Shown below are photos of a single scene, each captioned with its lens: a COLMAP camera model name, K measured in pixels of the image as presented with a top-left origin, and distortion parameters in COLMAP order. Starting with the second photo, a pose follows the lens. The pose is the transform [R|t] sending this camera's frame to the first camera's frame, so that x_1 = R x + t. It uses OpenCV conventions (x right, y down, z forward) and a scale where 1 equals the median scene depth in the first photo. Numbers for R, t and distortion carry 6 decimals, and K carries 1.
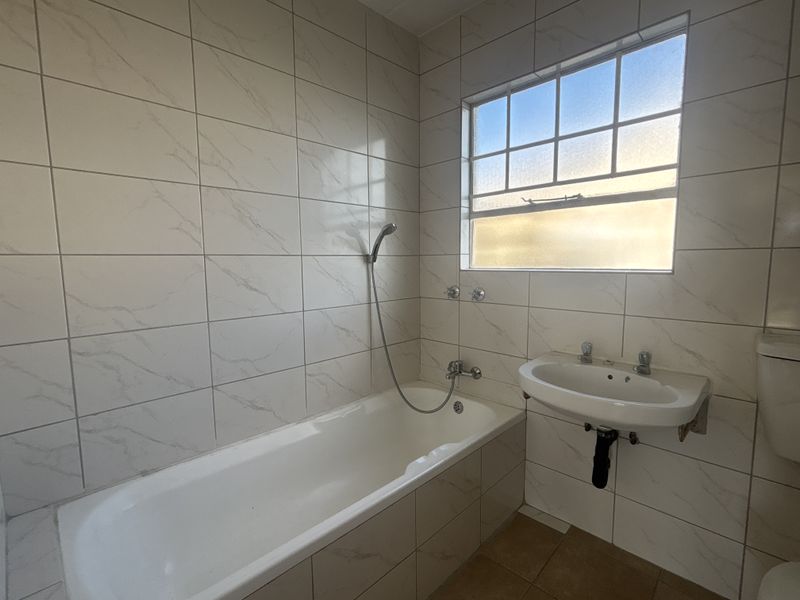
lens RADIAL K [[376.5, 0, 396.9], [0, 376.5, 300.1], [0, 0, 1]] dist [-0.000454, -0.000193]
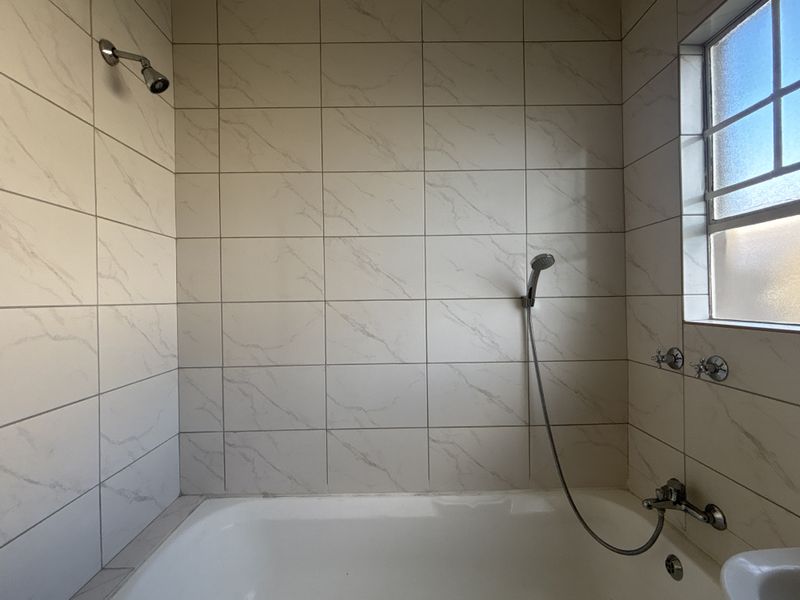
lens RADIAL K [[376.5, 0, 400.3], [0, 376.5, 299.8], [0, 0, 1]] dist [-0.000454, -0.000193]
pose [[0.715058, -0.001696, -0.699064, 0.284653], [-0.065692, 0.995409, -0.069609, -0.047991], [0.695972, 0.095698, 0.711663, 0.299220]]
